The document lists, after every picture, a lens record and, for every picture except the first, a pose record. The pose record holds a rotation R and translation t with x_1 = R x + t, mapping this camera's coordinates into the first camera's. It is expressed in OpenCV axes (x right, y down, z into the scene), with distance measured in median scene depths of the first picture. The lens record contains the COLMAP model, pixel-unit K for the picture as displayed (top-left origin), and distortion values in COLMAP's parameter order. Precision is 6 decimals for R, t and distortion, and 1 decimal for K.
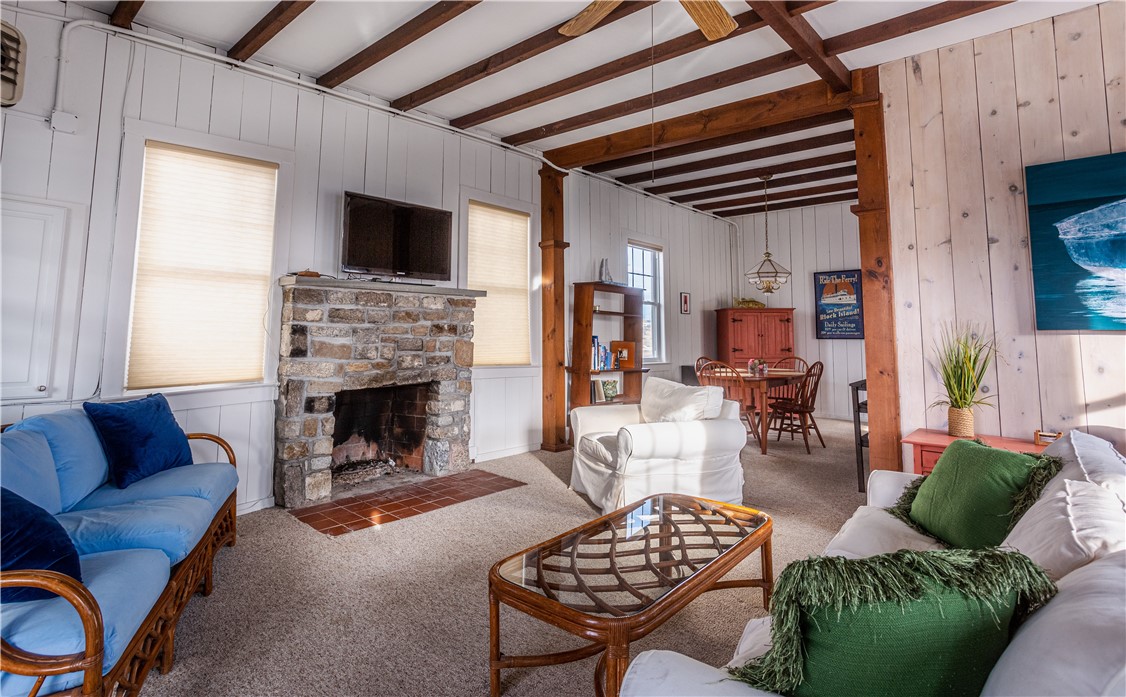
lens RADIAL K [[544.6, 0, 564.8], [0, 544.6, 343.3], [0, 0, 1]] dist [0.000614, 0.000079]
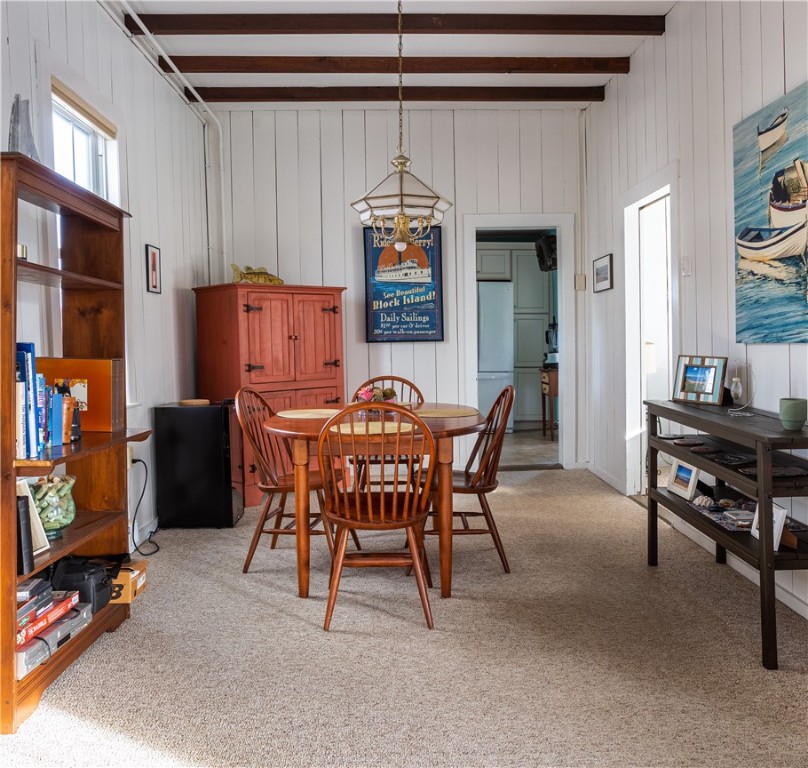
lens RADIAL K [[737.5, 0, 405.8], [0, 737.5, 384.1], [0, 0, 1]] dist [-0.064762, 0.000000]
pose [[0.732318, -0.056464, 0.678618, -0.044349], [0.027299, 0.998190, 0.053594, -0.005089], [-0.680416, -0.020723, 0.732533, 0.406096]]
